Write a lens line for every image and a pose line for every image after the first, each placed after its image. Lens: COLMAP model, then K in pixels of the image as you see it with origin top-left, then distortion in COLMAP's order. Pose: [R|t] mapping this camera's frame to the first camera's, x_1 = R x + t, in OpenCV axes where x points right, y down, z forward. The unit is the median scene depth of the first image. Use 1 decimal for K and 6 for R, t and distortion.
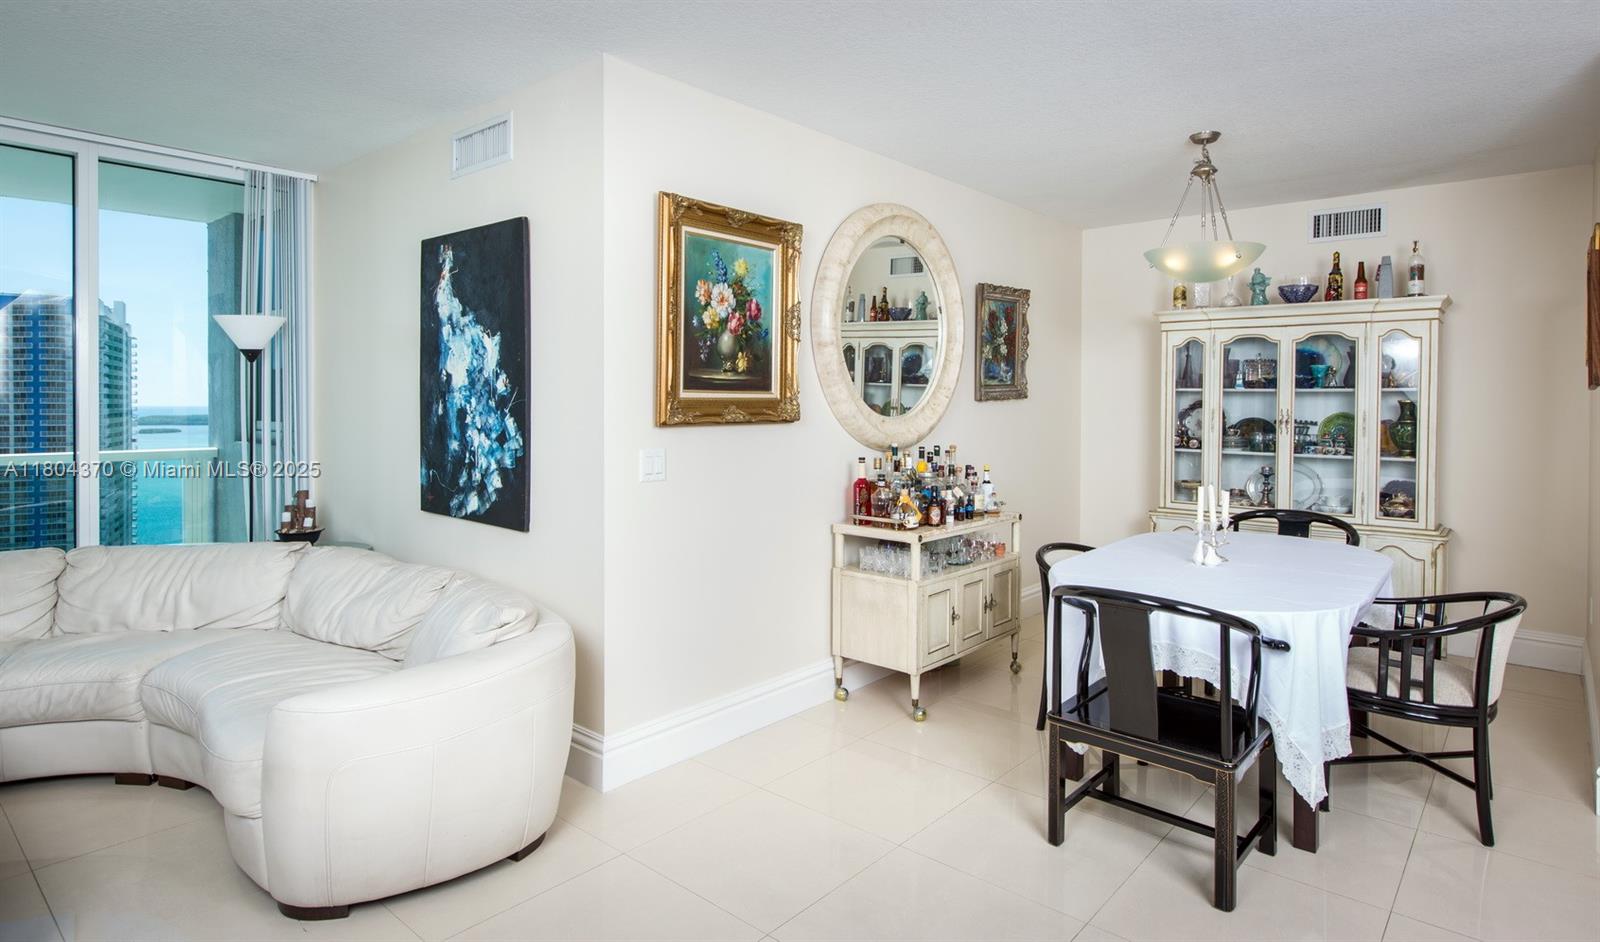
lens RADIAL K [[864.2, 0, 805.2], [0, 864.2, 409.0], [0, 0, 1]] dist [0.007312, -0.001814]
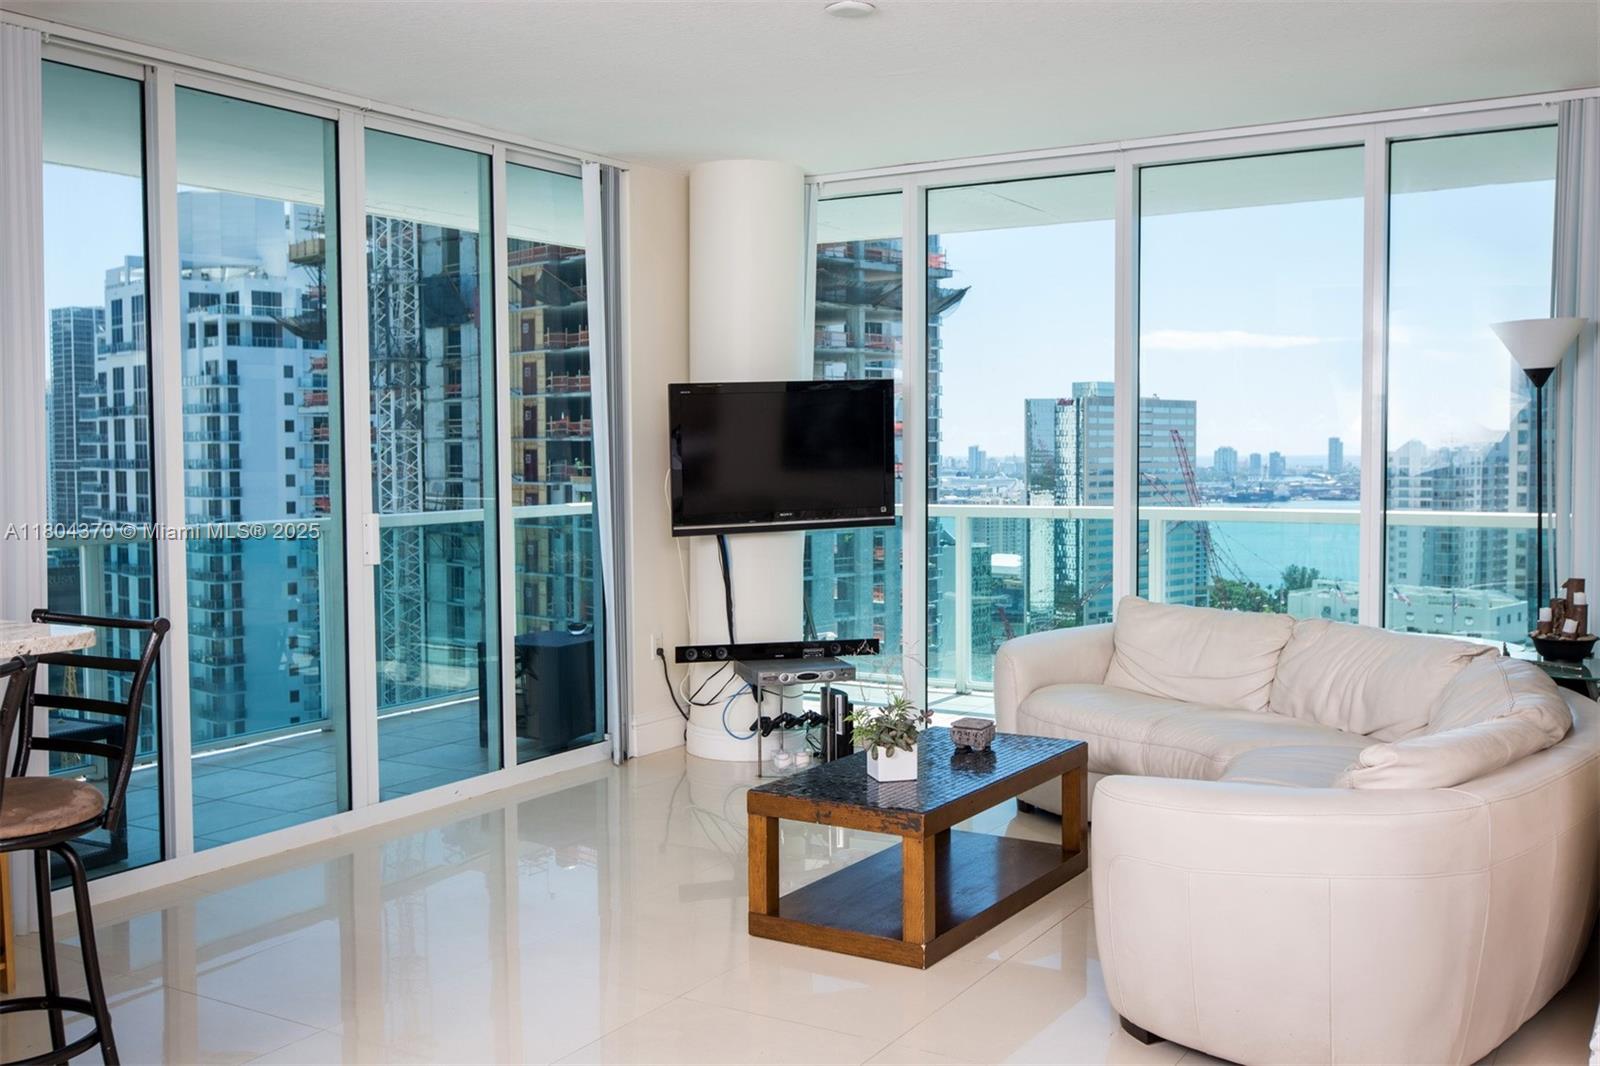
lens RADIAL K [[1574.5, 0, 795.4], [0, 1574.5, 524.5], [0, 0, 1]] dist [-0.024818, 0.000000]
pose [[0.155812, 0.043887, -0.986811, 0.595639], [-0.001824, 0.999024, 0.044142, 0.001330], [0.987785, -0.005078, 0.155740, 0.267666]]
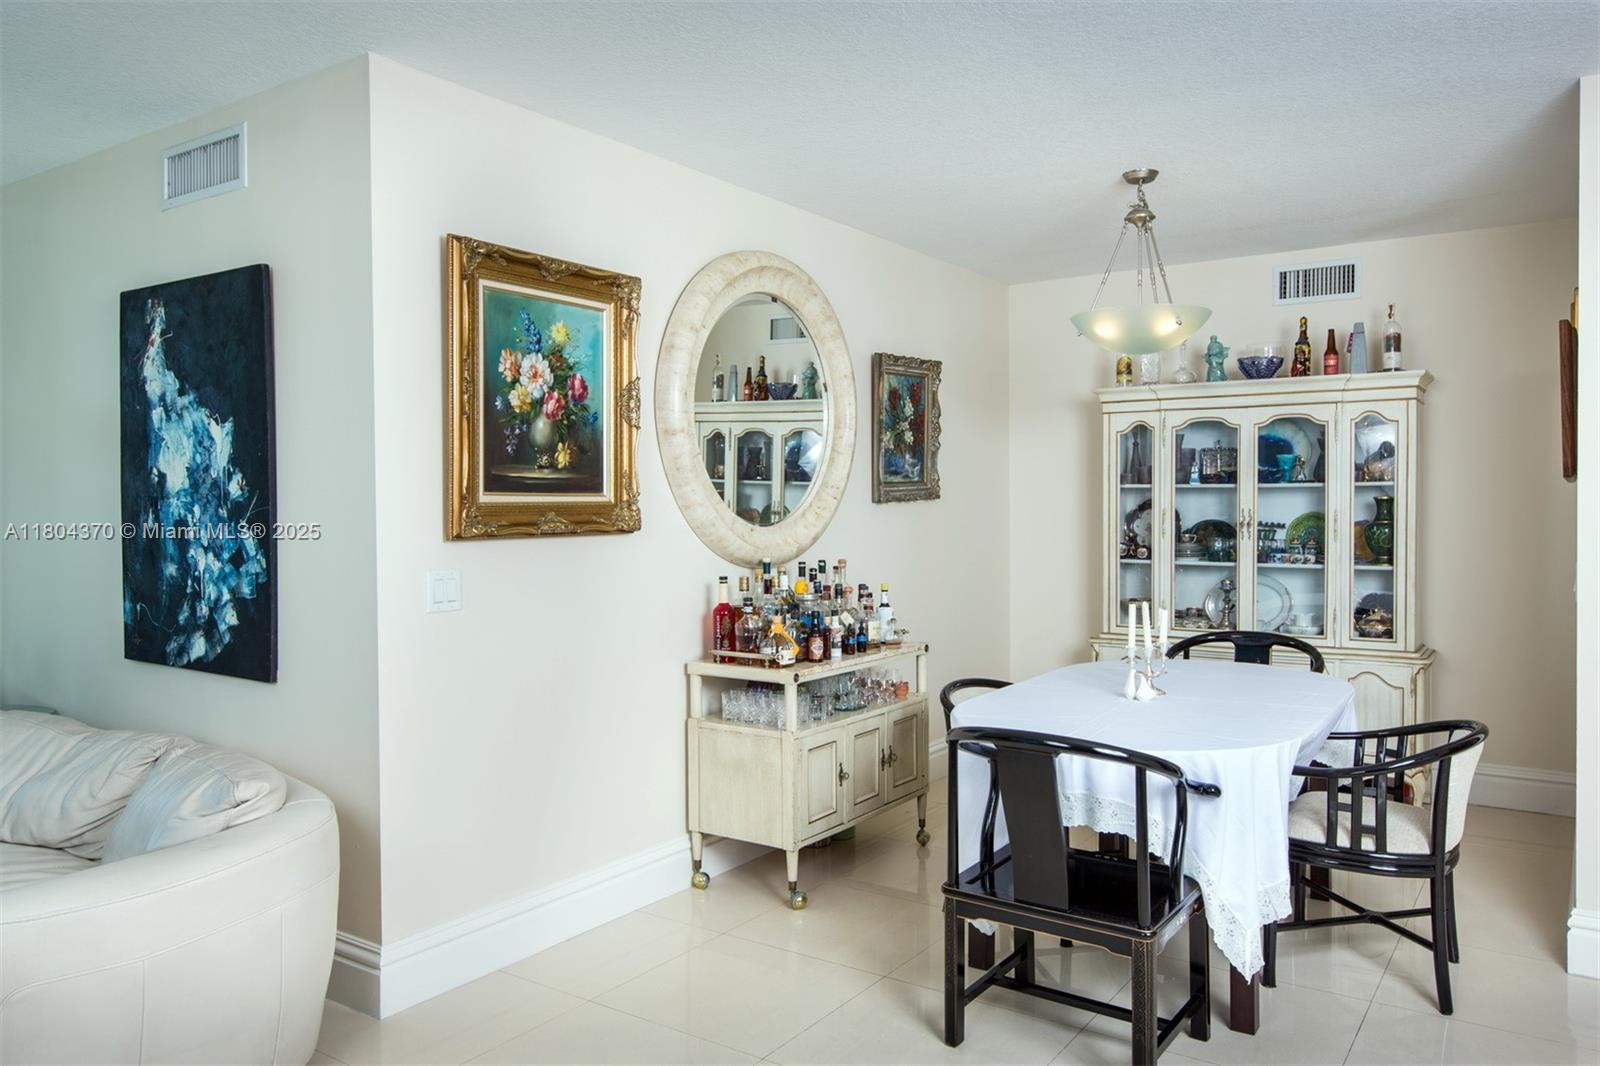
lens RADIAL K [[1153.9, 0, 807.2], [0, 1153.9, 518.6], [0, 0, 1]] dist [0.006962, -0.001750]
pose [[0.993504, -0.011769, 0.113189, 0.025659], [0.011382, 0.999927, 0.004060, 0.000350], [-0.113229, -0.002745, 0.993565, -0.048501]]
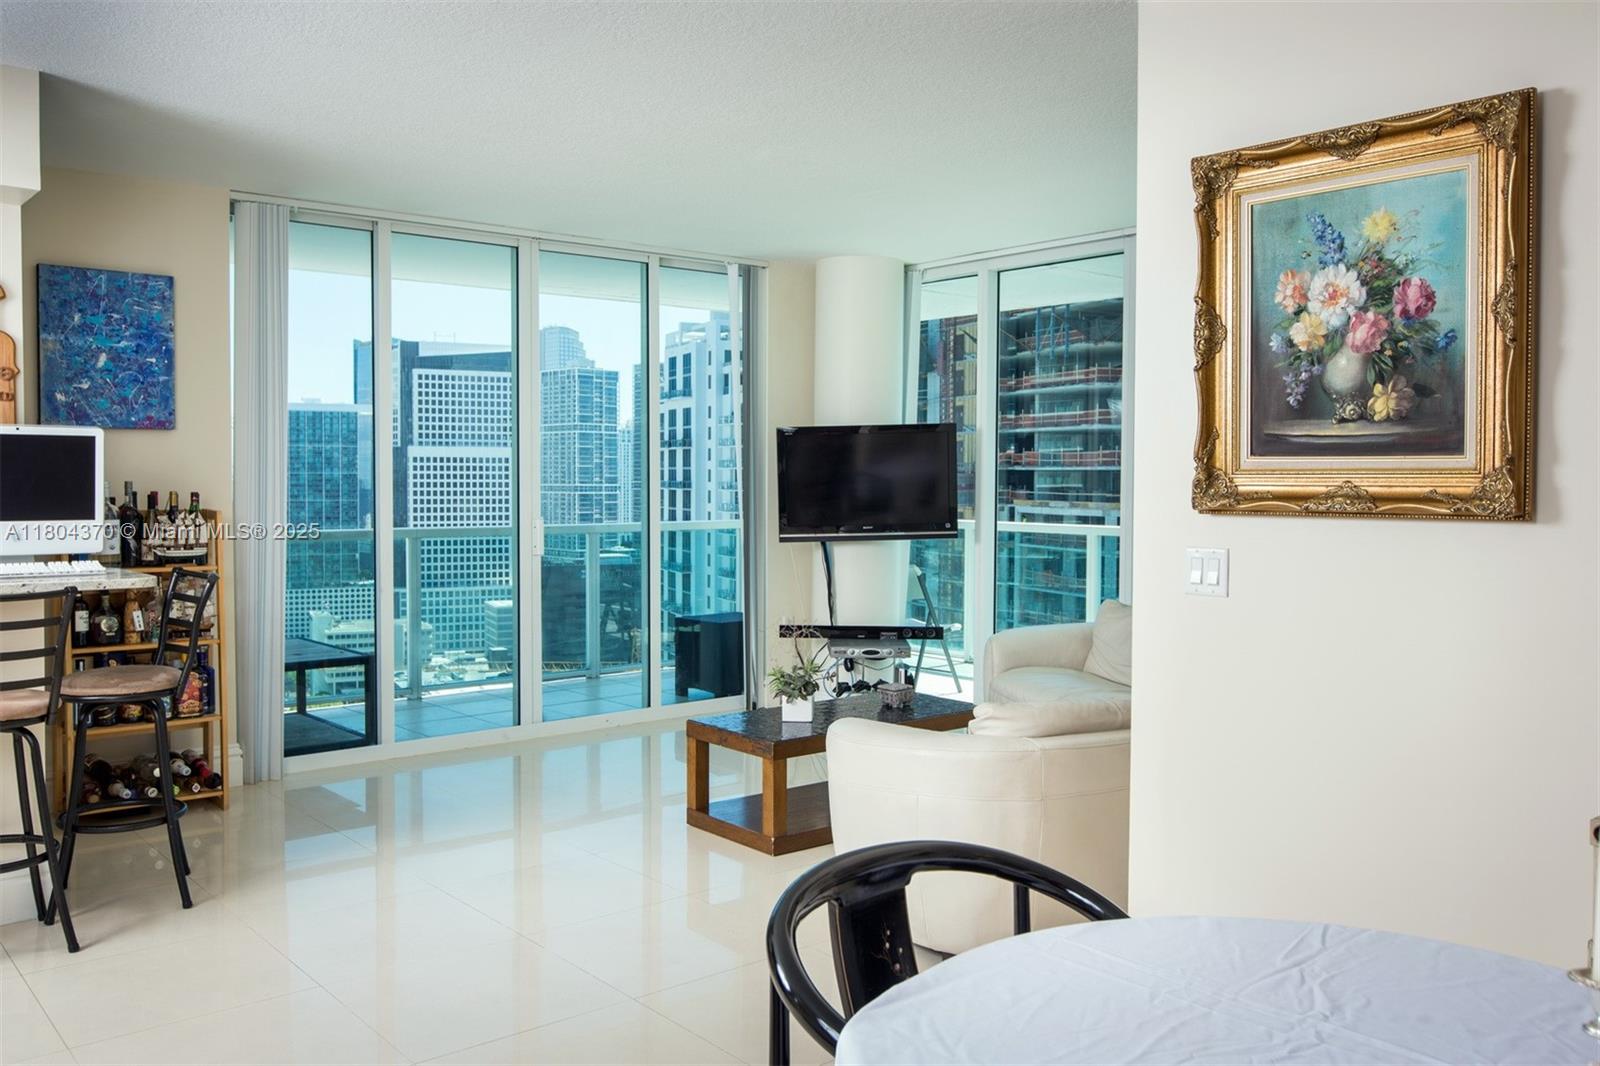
lens RADIAL K [[1336.3, 0, 785.0], [0, 1336.3, 518.1], [0, 0, 1]] dist [-0.010666, 0.030289]
pose [[-0.174891, 0.027321, -0.984209, 0.783979], [-0.012058, 0.999481, 0.029887, -0.002442], [0.984514, 0.017094, -0.174471, 0.756771]]
